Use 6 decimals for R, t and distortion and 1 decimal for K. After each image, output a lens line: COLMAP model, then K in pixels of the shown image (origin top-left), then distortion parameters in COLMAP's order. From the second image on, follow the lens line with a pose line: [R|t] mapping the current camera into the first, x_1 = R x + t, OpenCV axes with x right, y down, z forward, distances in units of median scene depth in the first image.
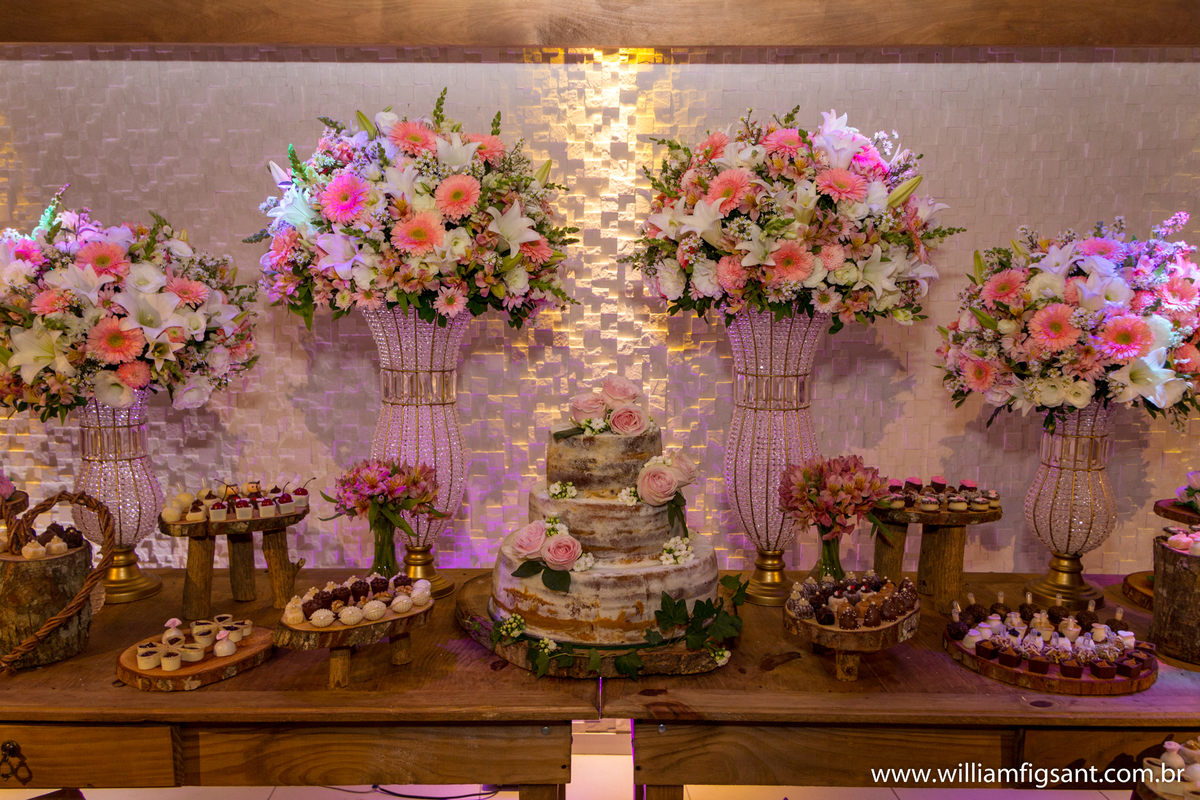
lens RADIAL K [[938.3, 0, 596.9], [0, 938.3, 431.1], [0, 0, 1]] dist [-0.010799, -0.002403]
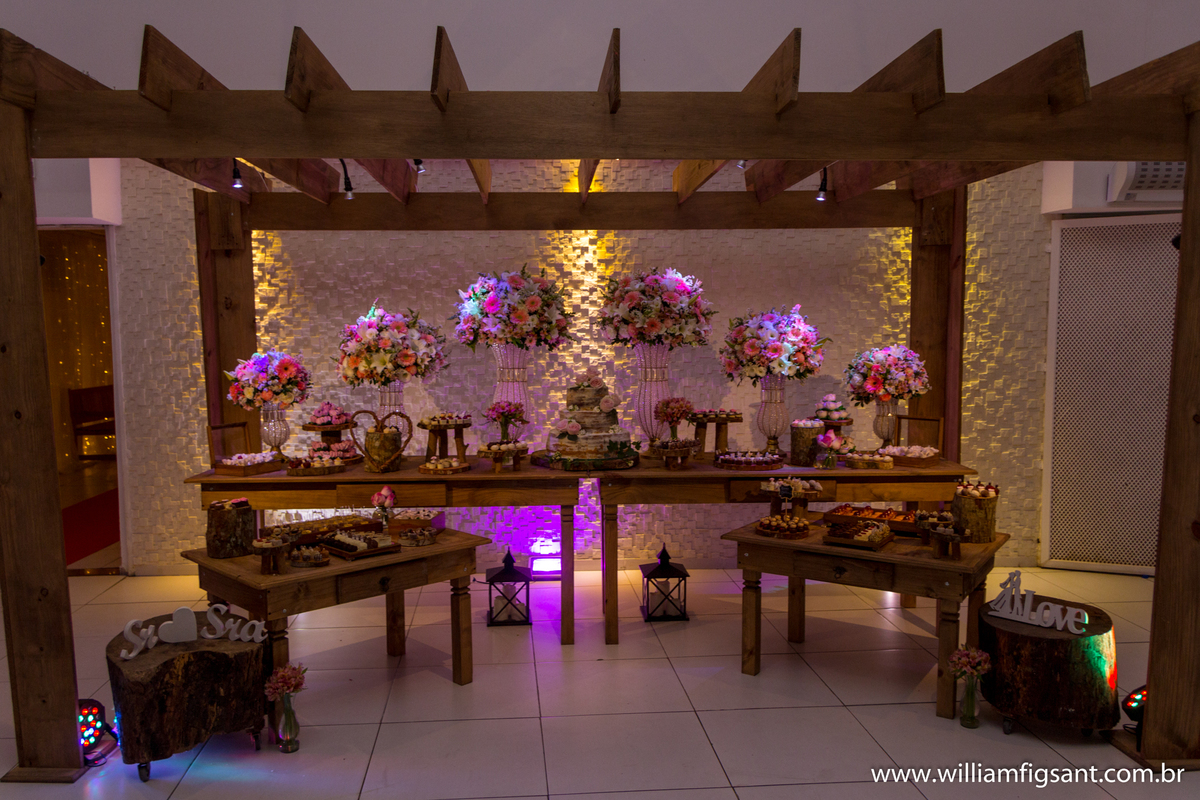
lens RADIAL K [[938.3, 0, 599.0], [0, 938.3, 402.7], [0, 0, 1]] dist [-0.010799, -0.002403]
pose [[0.999085, -0.017597, 0.038974, -0.064812], [0.020127, 0.997650, -0.065495, 0.217753], [-0.037730, 0.066219, 0.997092, -1.681344]]
